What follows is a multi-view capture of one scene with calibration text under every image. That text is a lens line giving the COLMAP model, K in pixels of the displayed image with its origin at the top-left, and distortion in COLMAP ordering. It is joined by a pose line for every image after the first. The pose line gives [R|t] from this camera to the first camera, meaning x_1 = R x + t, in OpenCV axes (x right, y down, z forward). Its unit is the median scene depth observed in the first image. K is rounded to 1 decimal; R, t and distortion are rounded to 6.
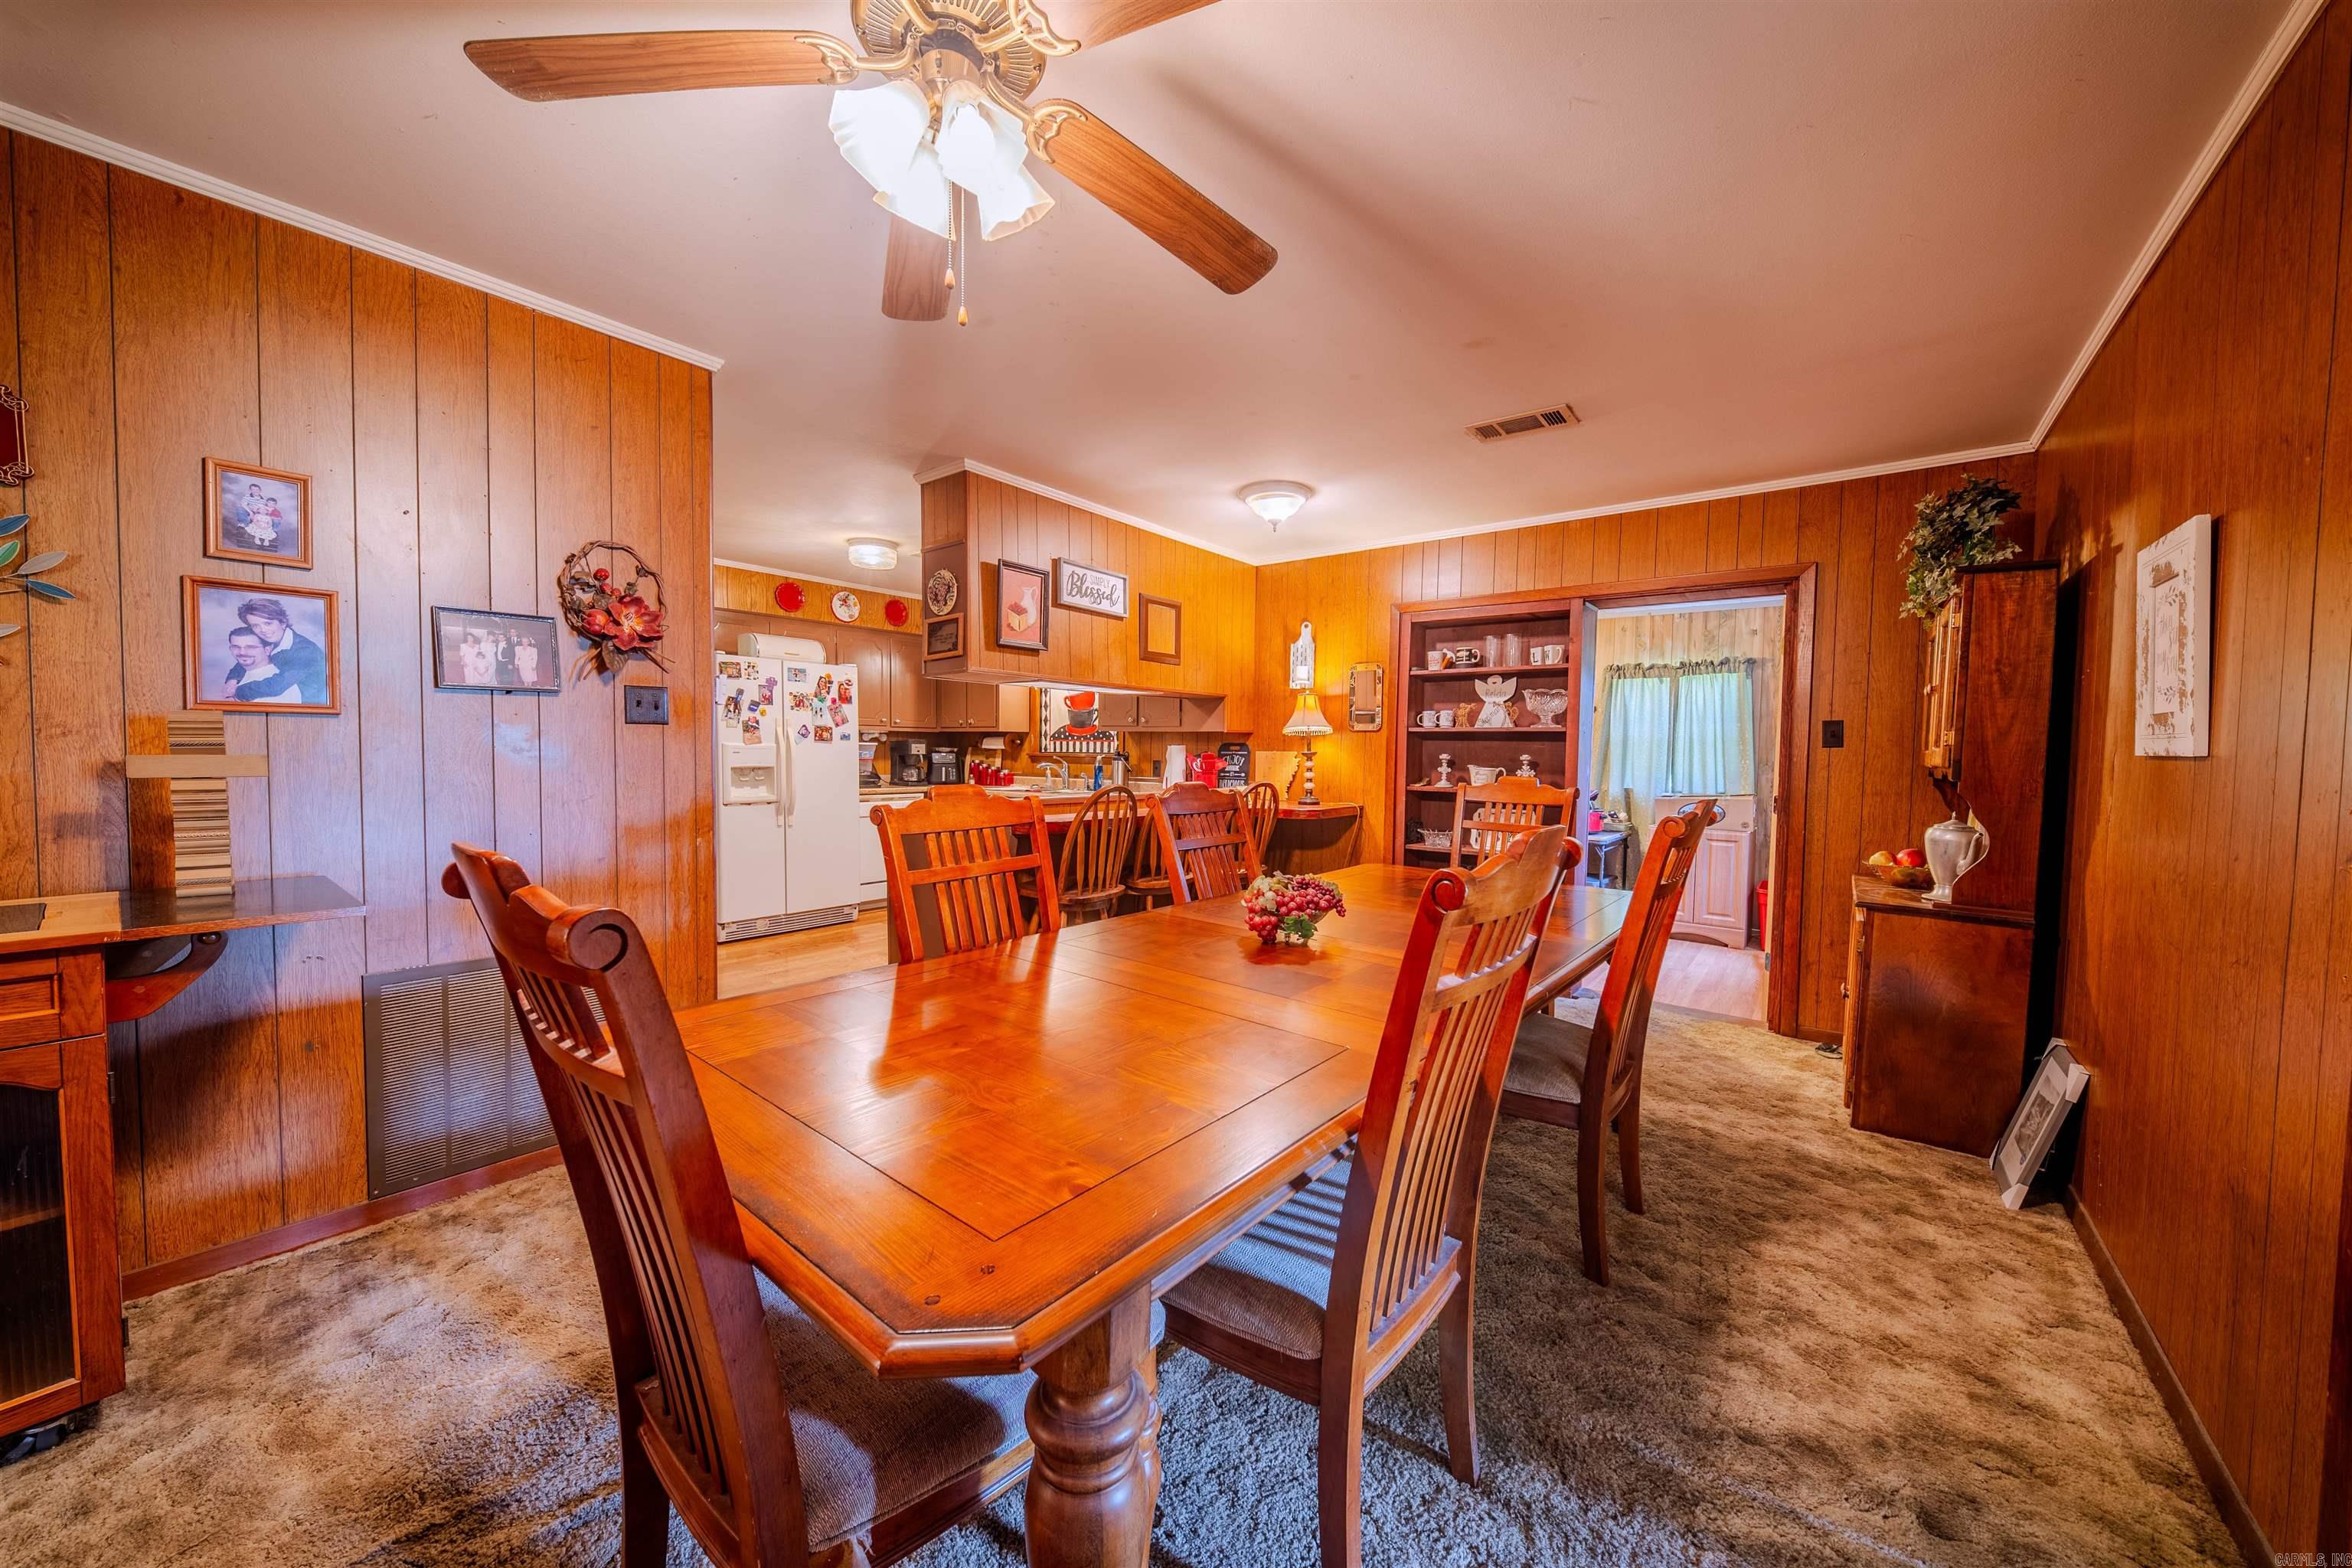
lens RADIAL K [[817.1, 0, 1188.0], [0, 817.1, 782.4], [0, 0, 1]] dist [0.001928, 0.000047]
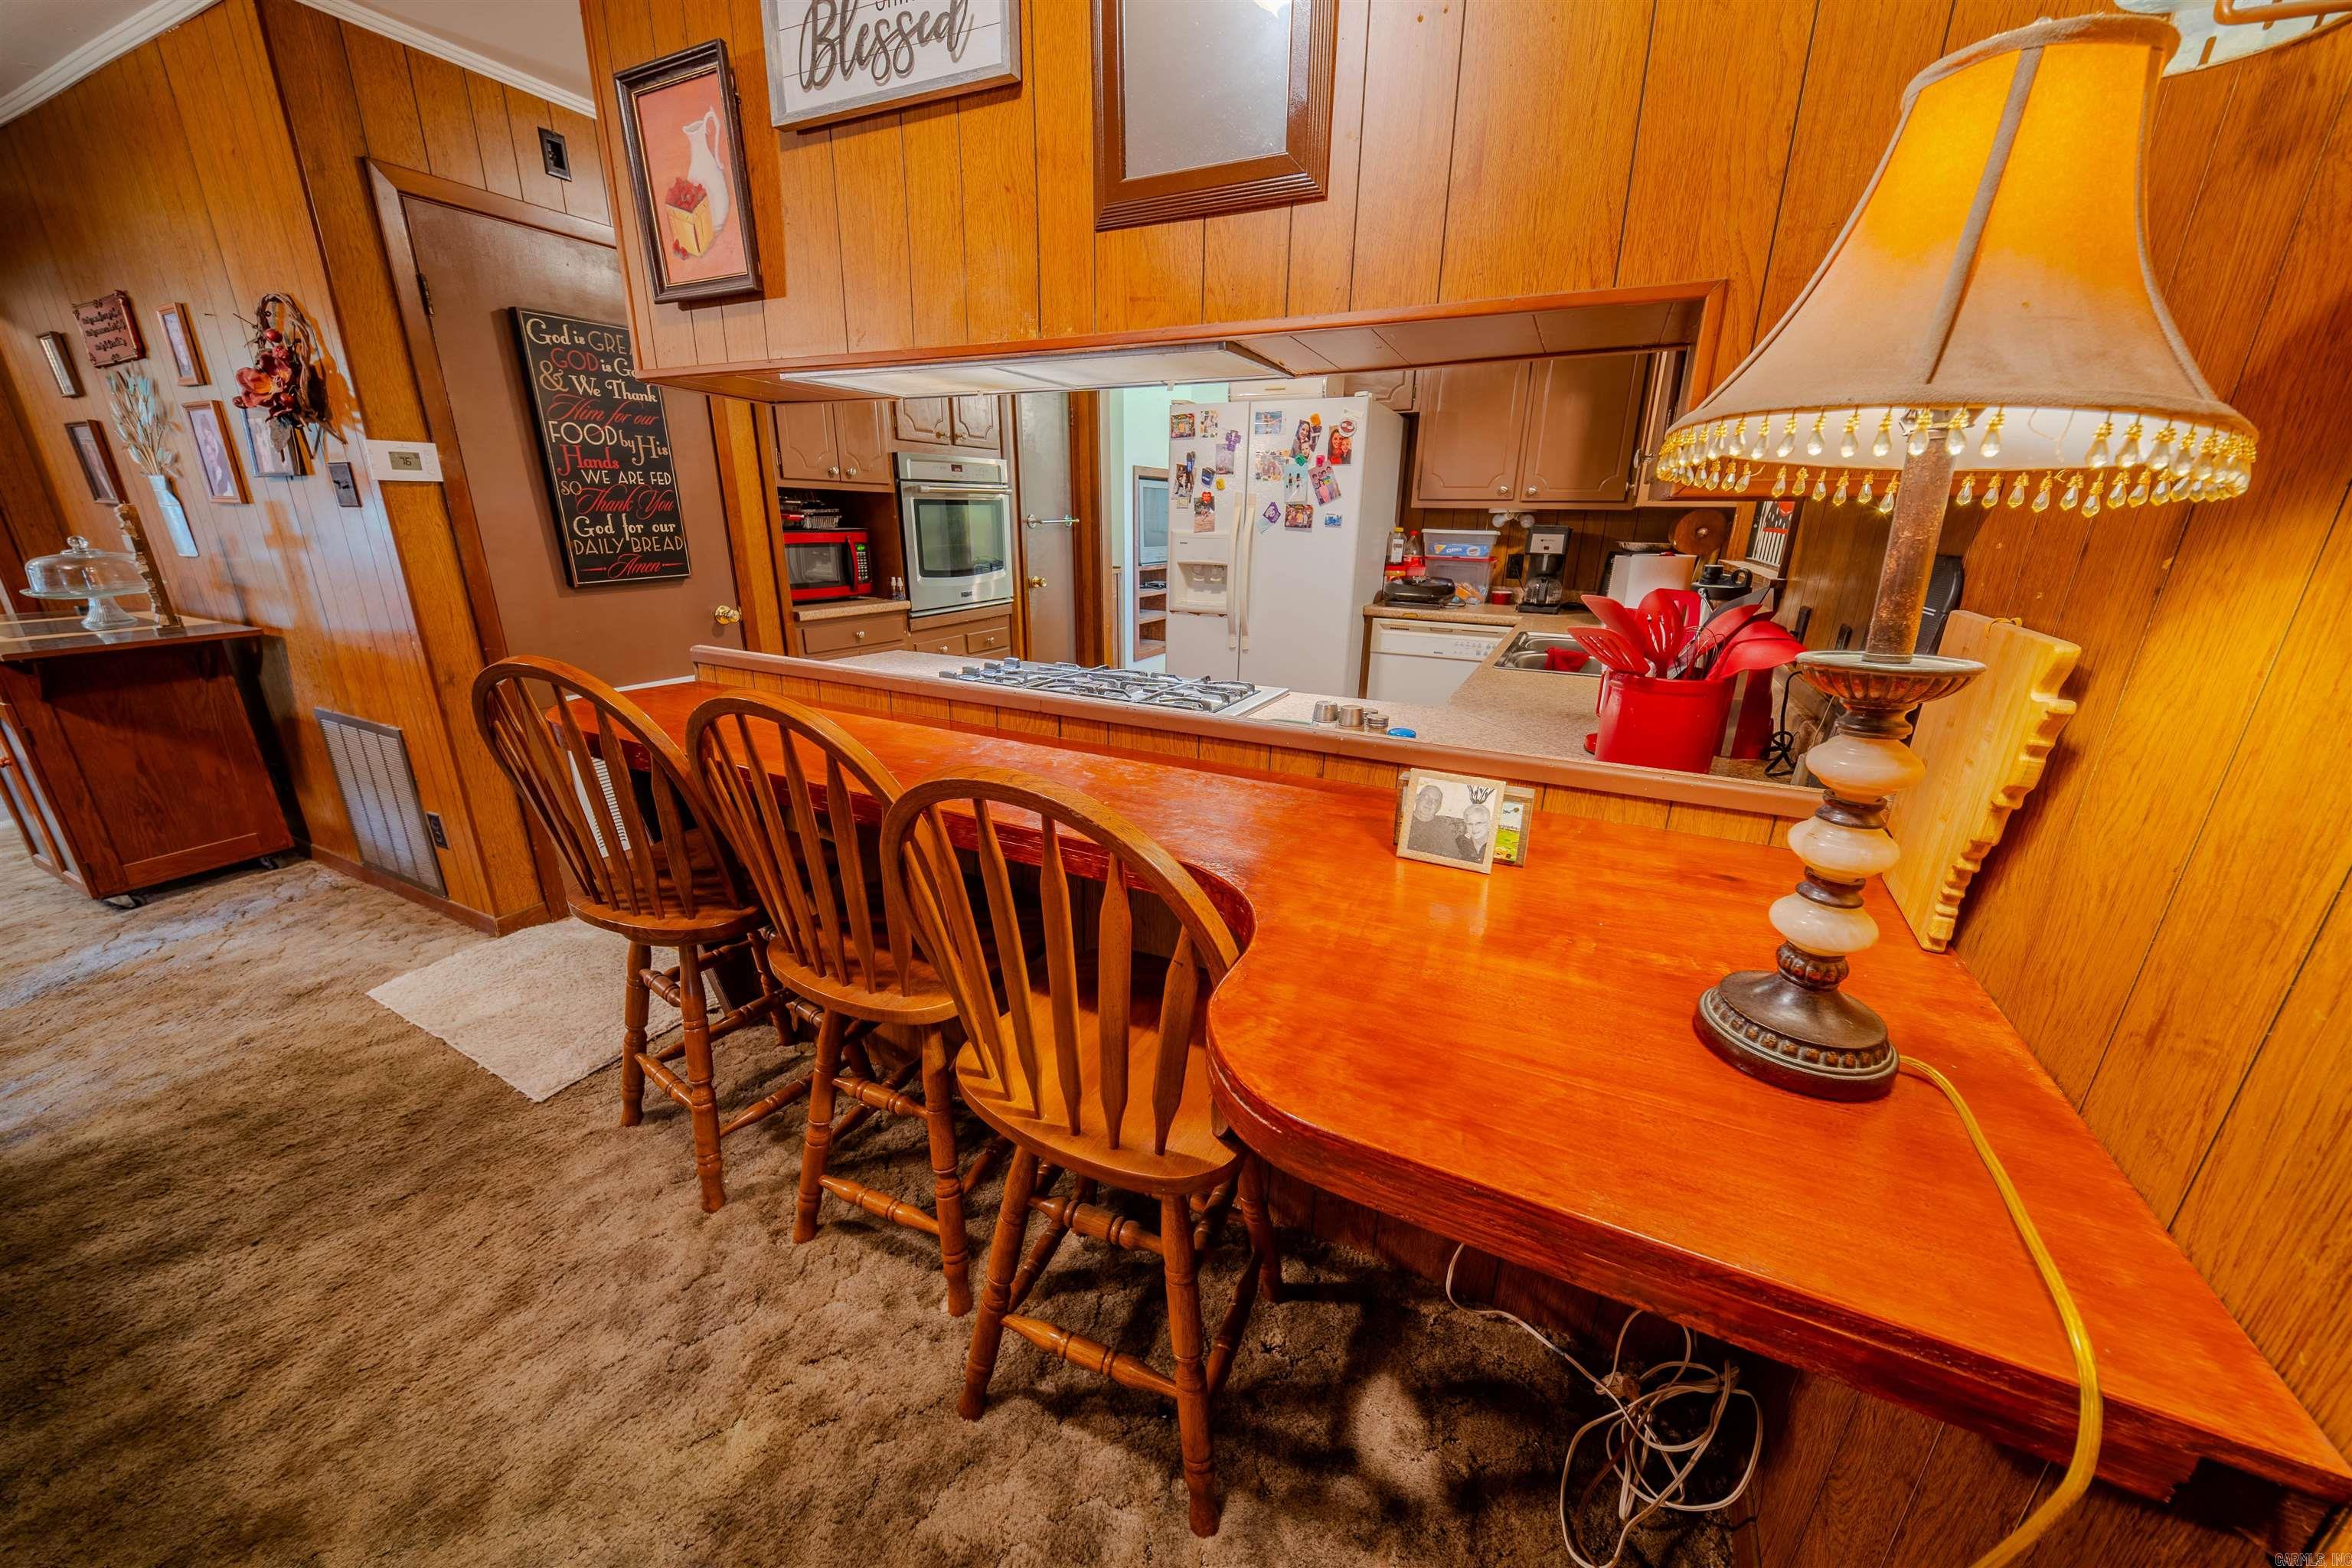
lens RADIAL K [[822.9, 0, 1188.9], [0, 822.9, 784.5], [0, 0, 1]] dist [0.015621, -0.009657]
pose [[0.198231, 0.298549, -0.933581, 0.222192], [-0.052892, 0.954353, 0.293961, -0.045833], [0.978727, -0.008893, 0.204974, 0.810864]]
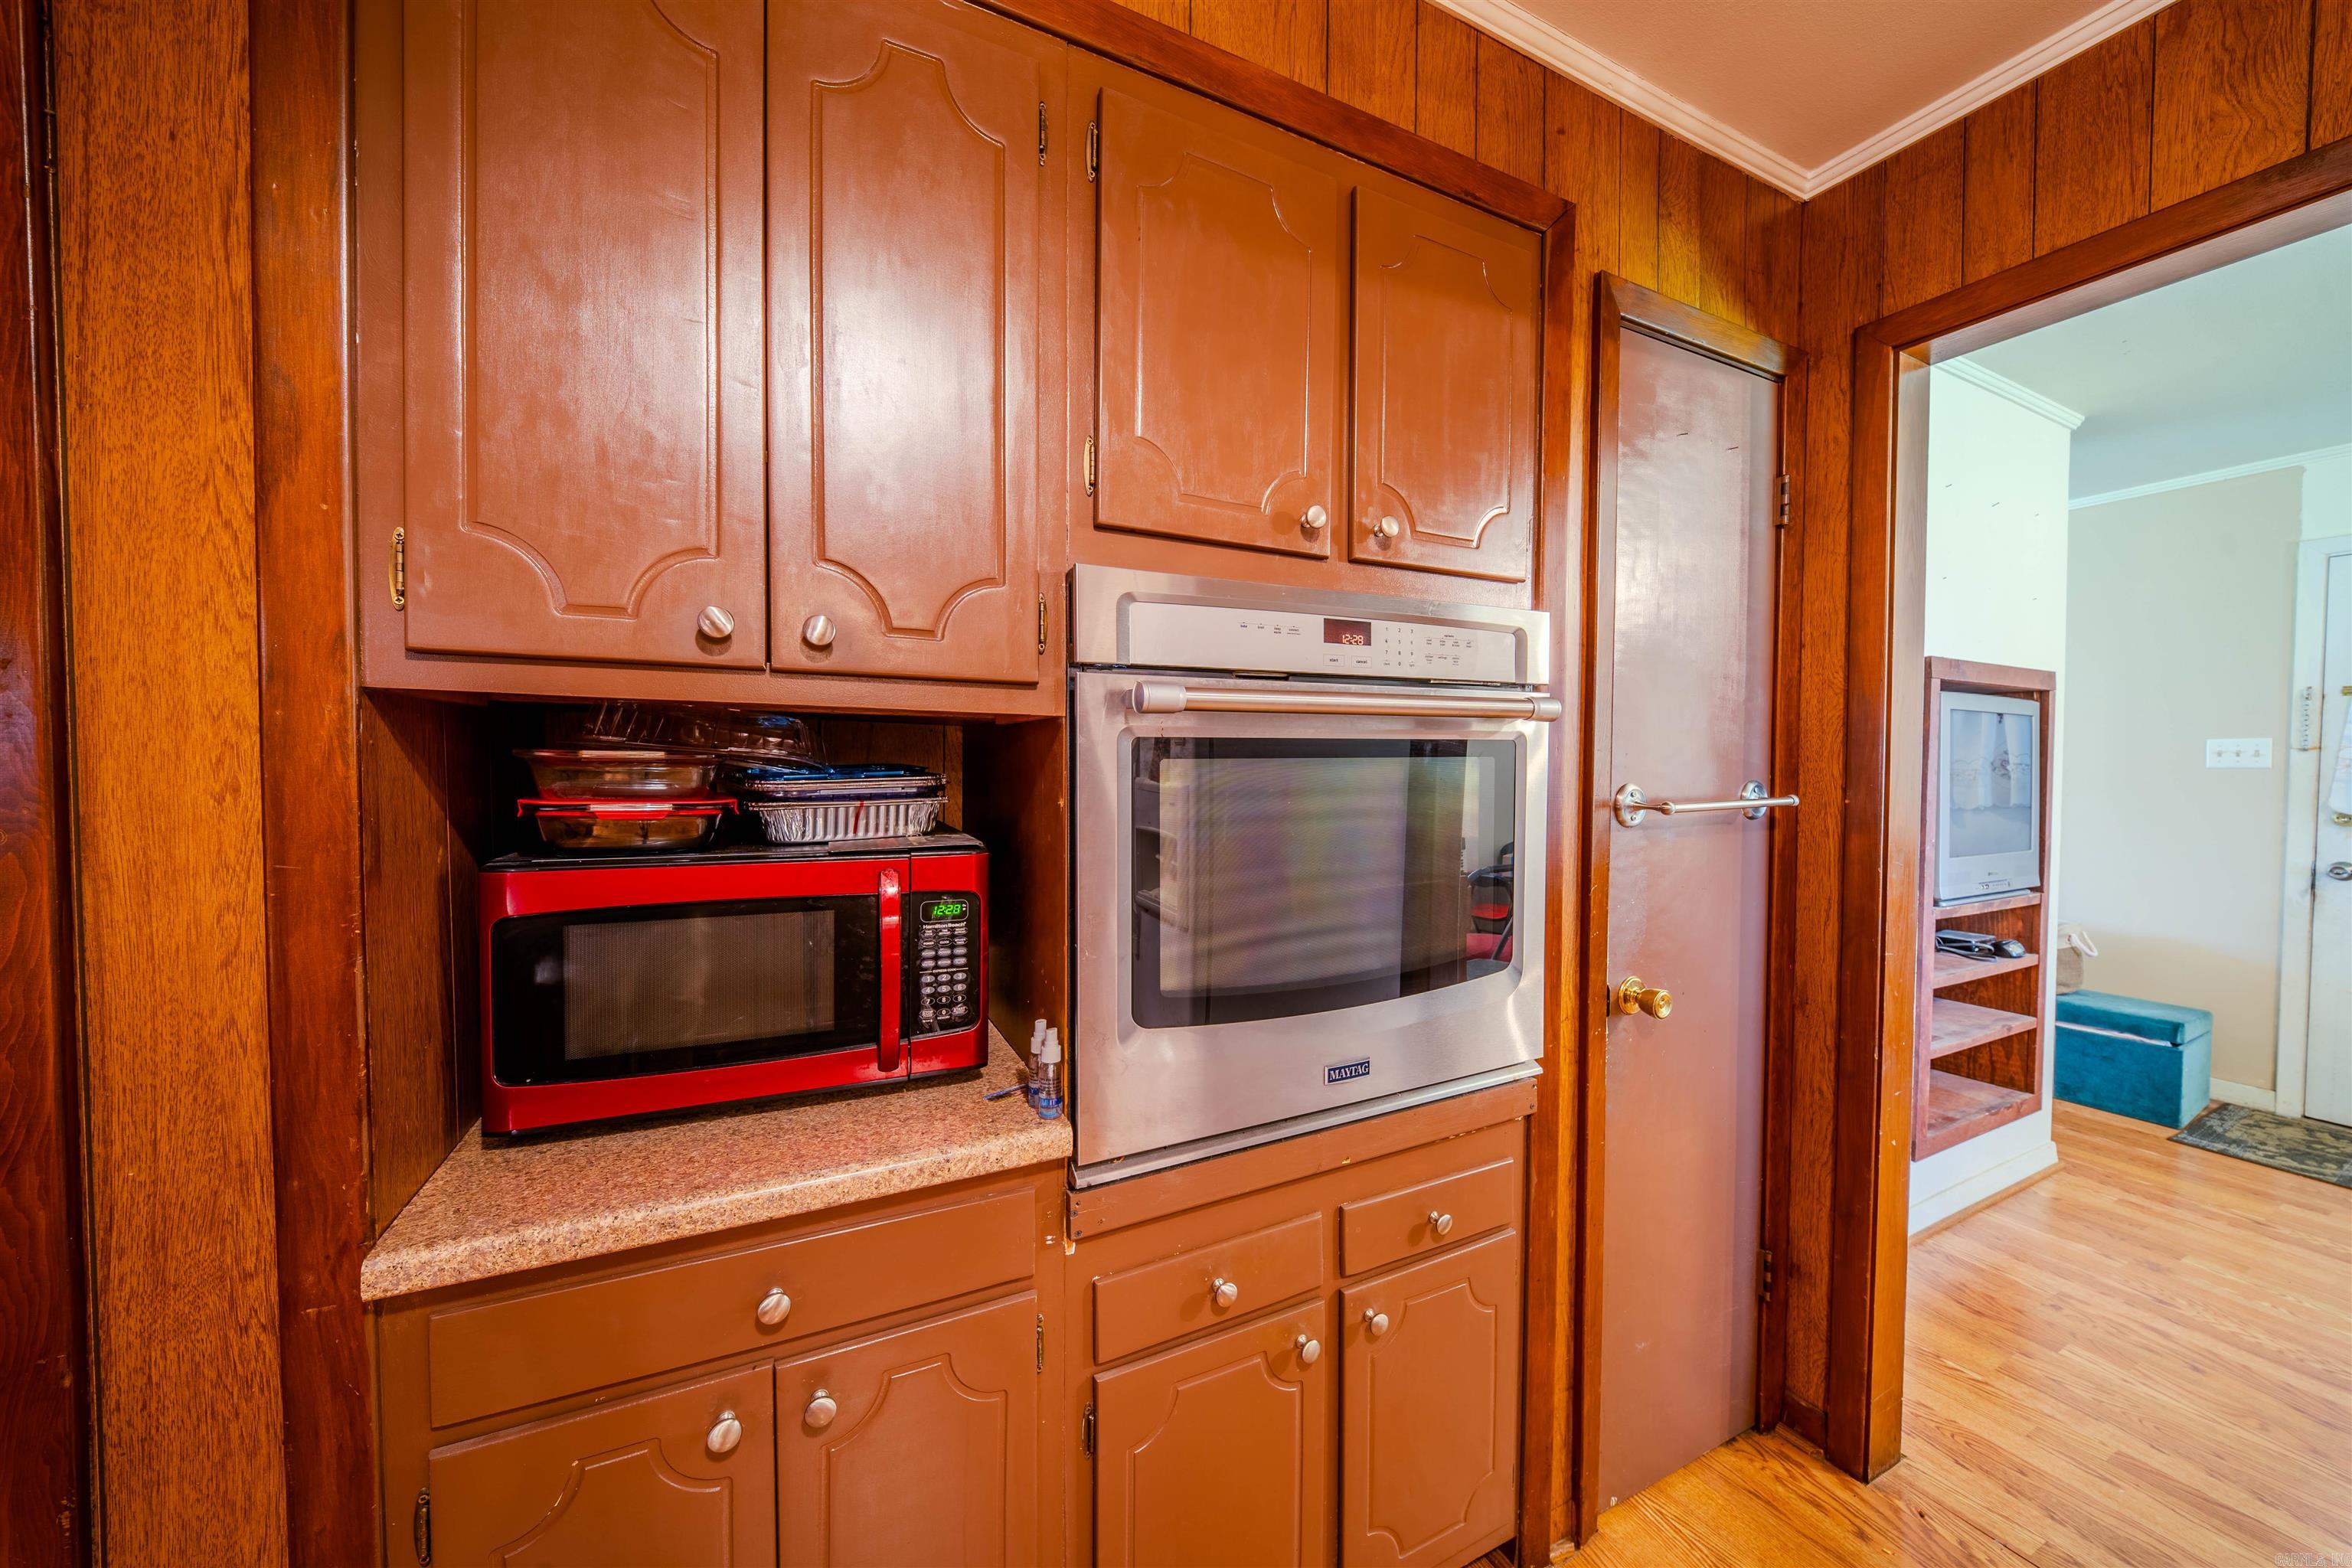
lens RADIAL K [[825.8, 0, 1188.5], [0, 825.8, 783.9], [0, 0, 1]] dist [0.007931, -0.007128]
pose [[-0.437572, 0.006473, -0.899160, -0.422410], [-0.046965, 0.998445, 0.030043, -0.054833], [0.897956, 0.055375, -0.436587, 0.817656]]
